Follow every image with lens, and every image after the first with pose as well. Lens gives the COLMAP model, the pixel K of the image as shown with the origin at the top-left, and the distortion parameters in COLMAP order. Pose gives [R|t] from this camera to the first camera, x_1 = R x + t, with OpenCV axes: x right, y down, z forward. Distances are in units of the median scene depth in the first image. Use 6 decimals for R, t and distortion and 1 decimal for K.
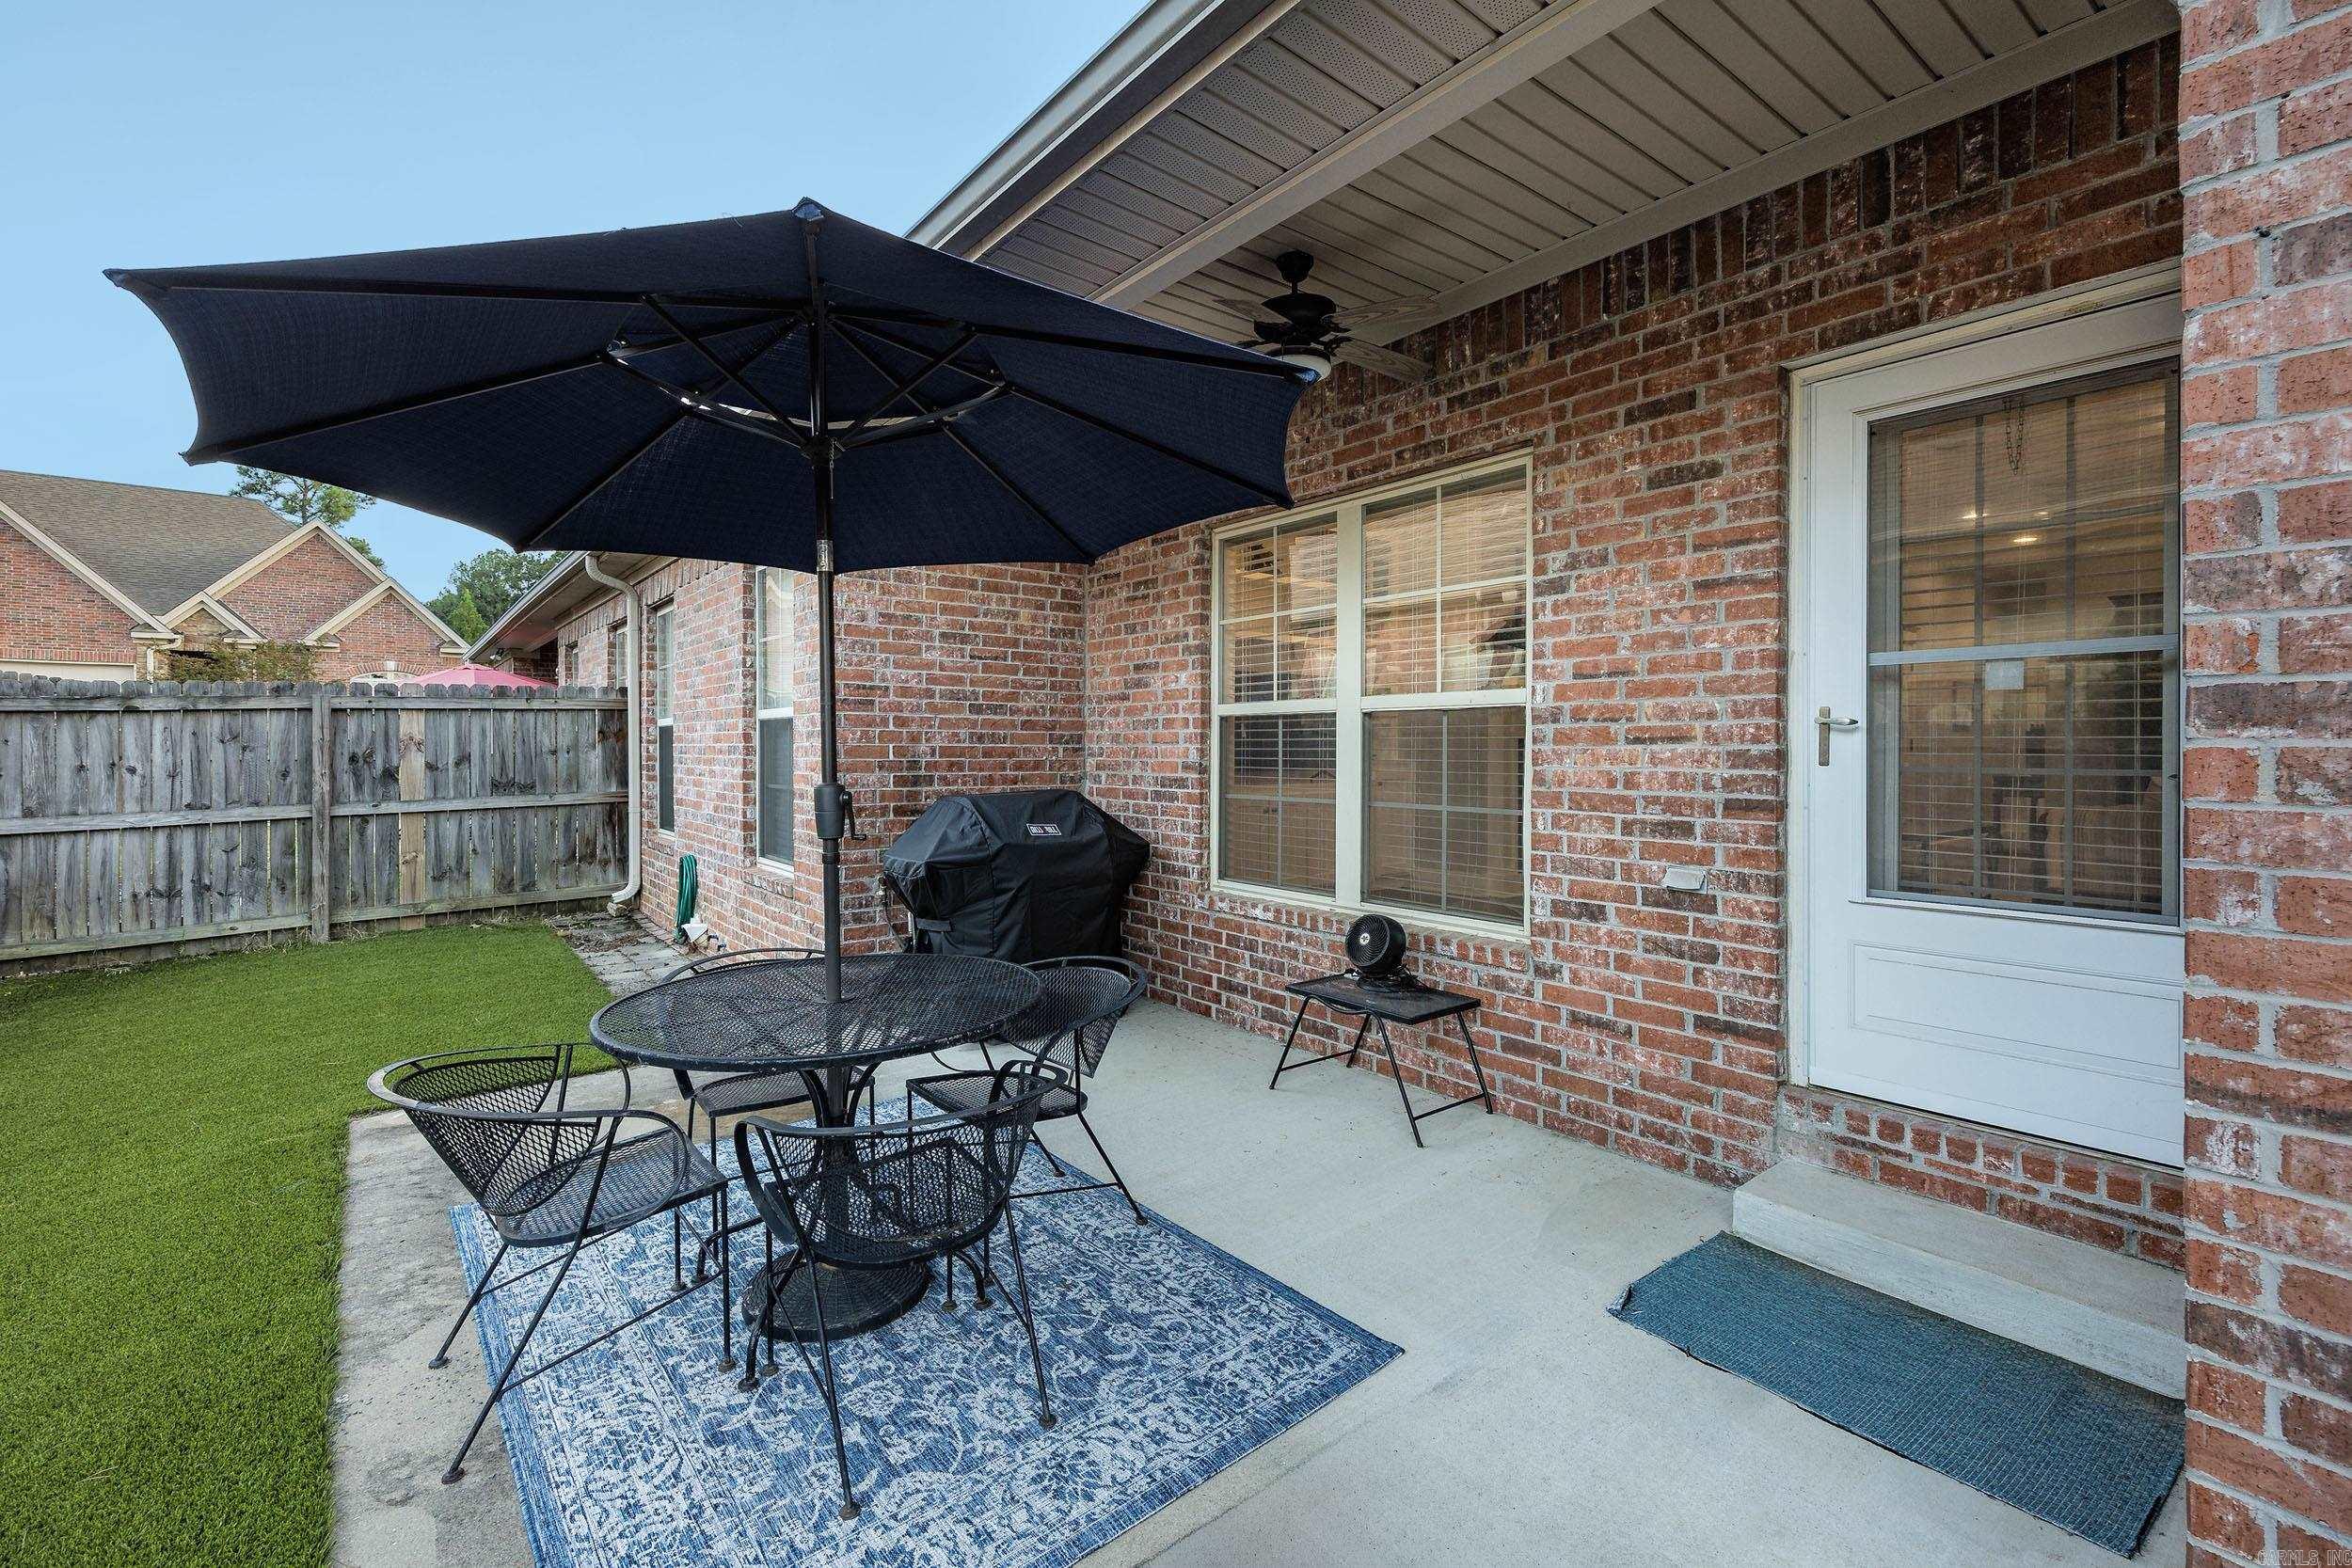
lens RADIAL K [[1006.2, 0, 1183.7], [0, 1006.2, 780.8], [0, 0, 1]] dist [0.008872, -0.000425]
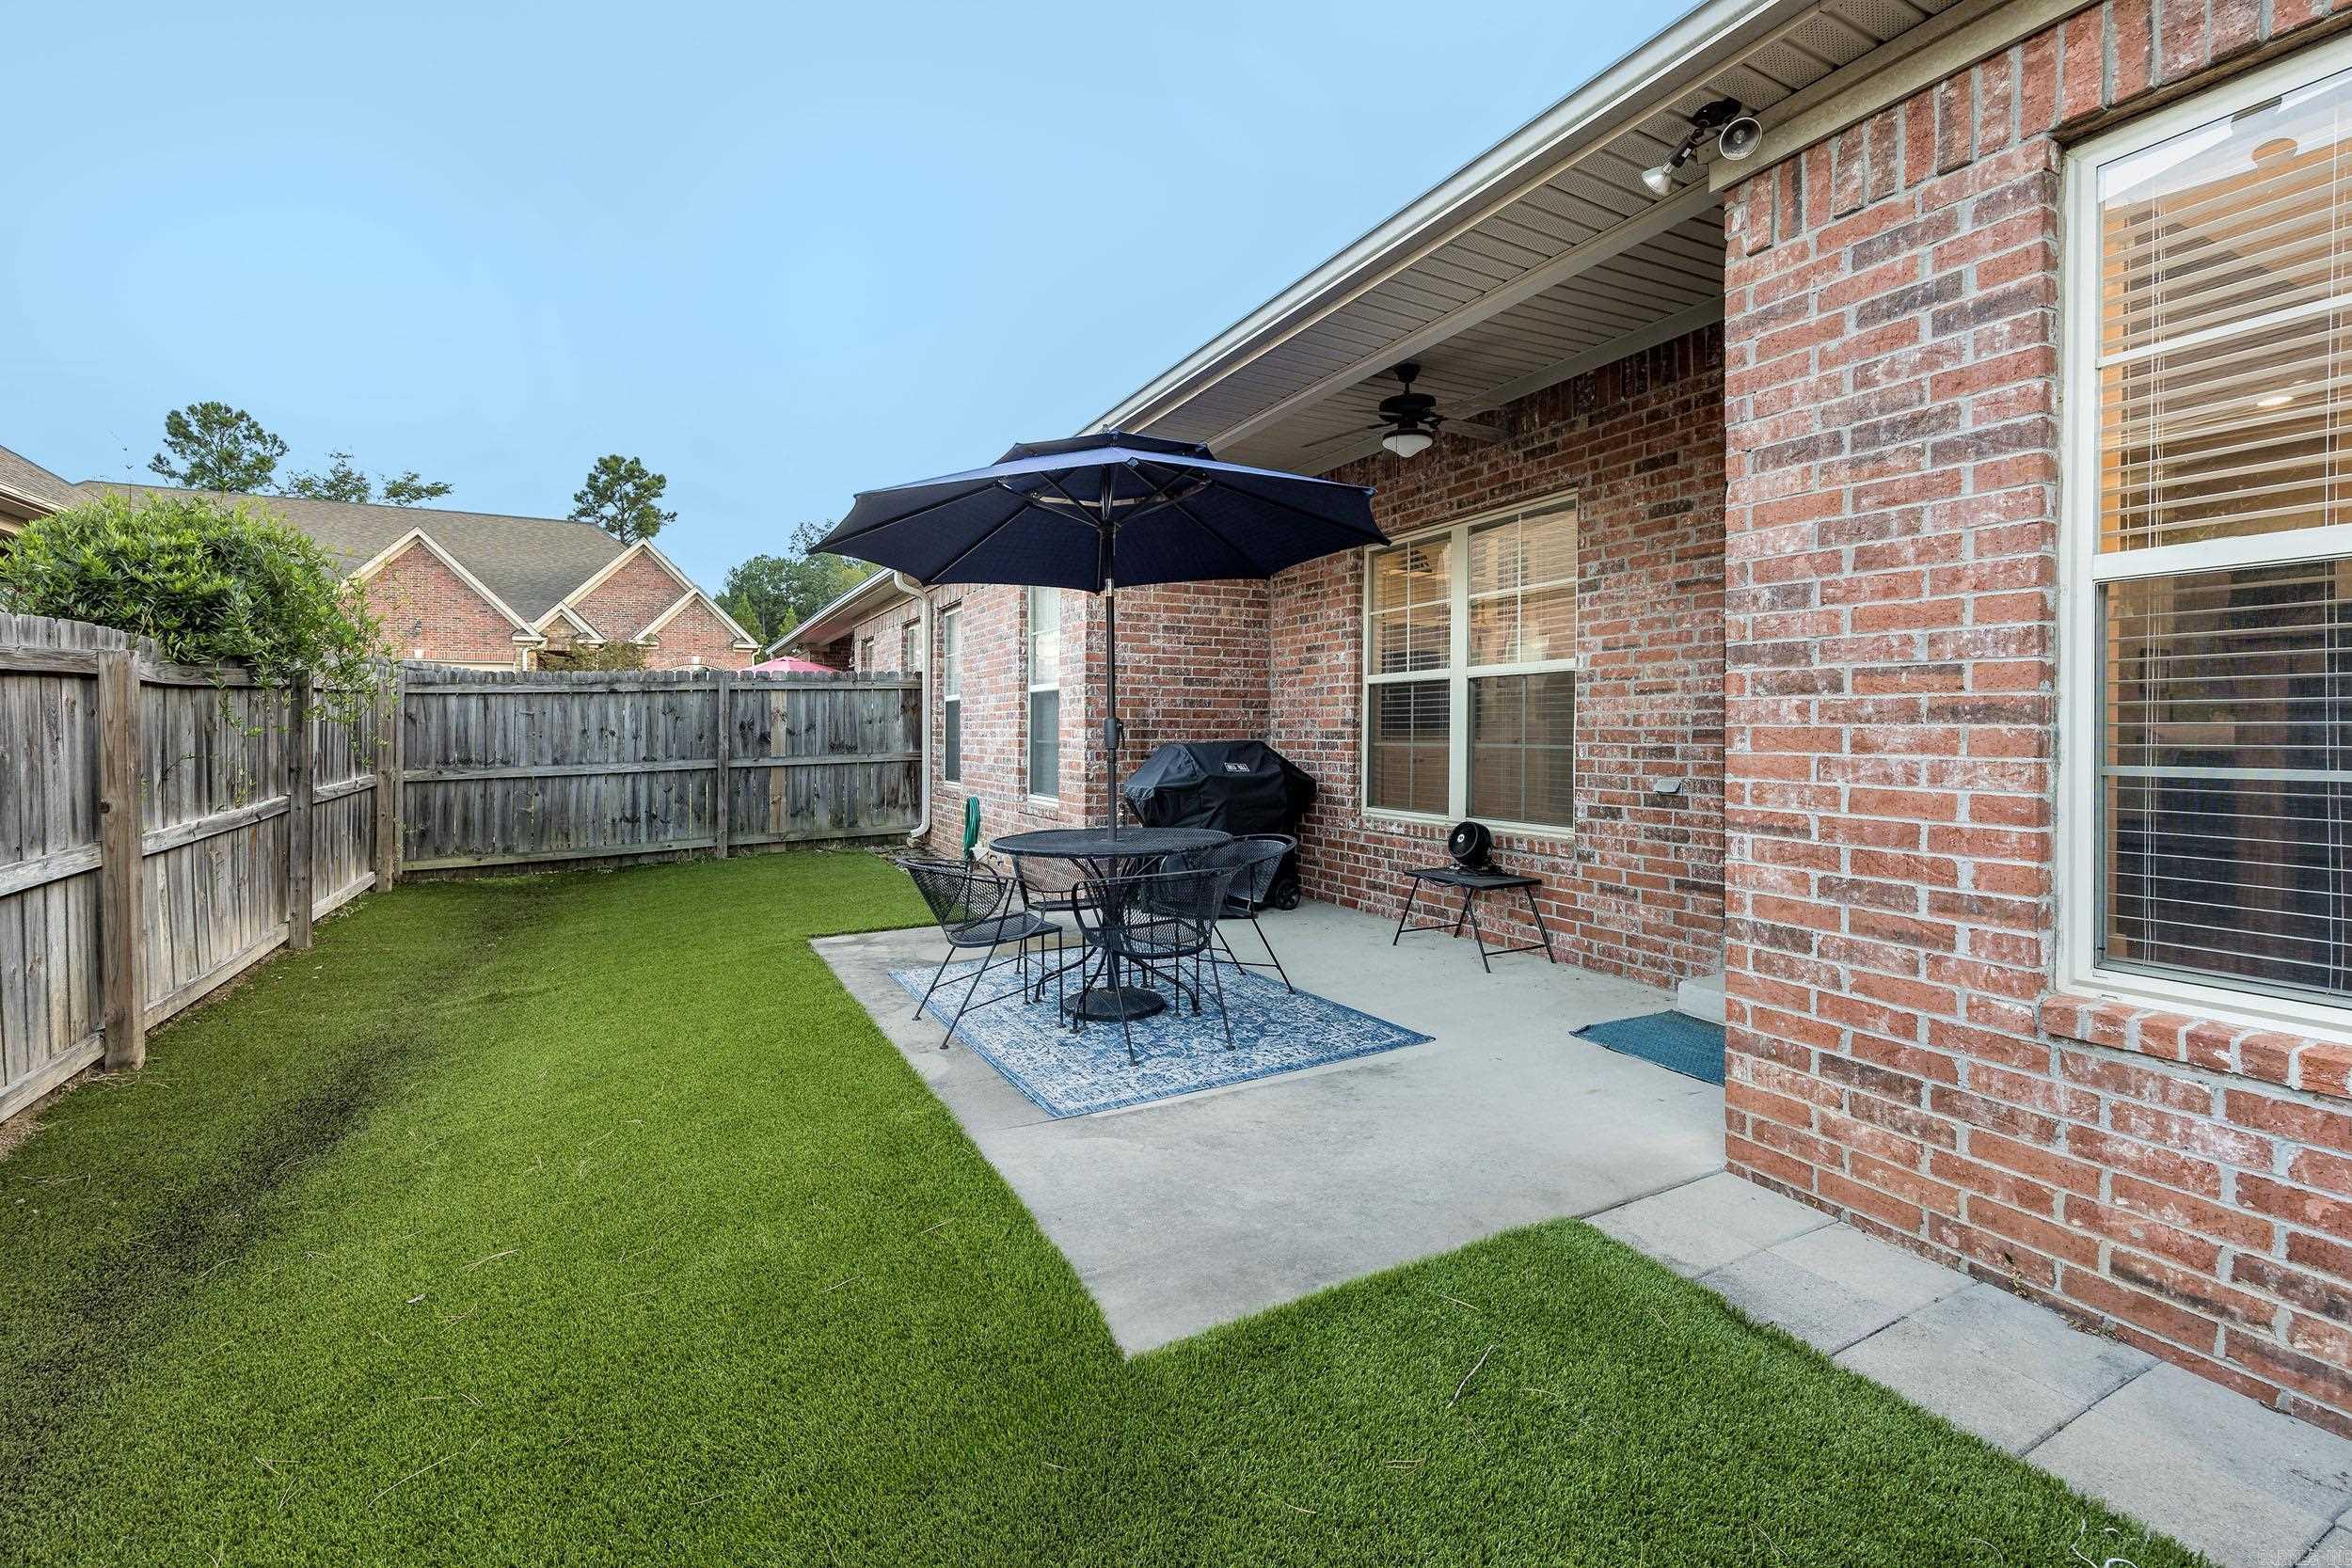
lens RADIAL K [[1006.2, 0, 1163.2], [0, 1006.2, 765.5], [0, 0, 1]] dist [0.008872, -0.000425]
pose [[0.975814, 0.007544, -0.218471, 0.083035], [-0.007400, 0.999972, 0.001478, 0.058039], [0.218476, 0.000175, 0.975842, -0.479178]]
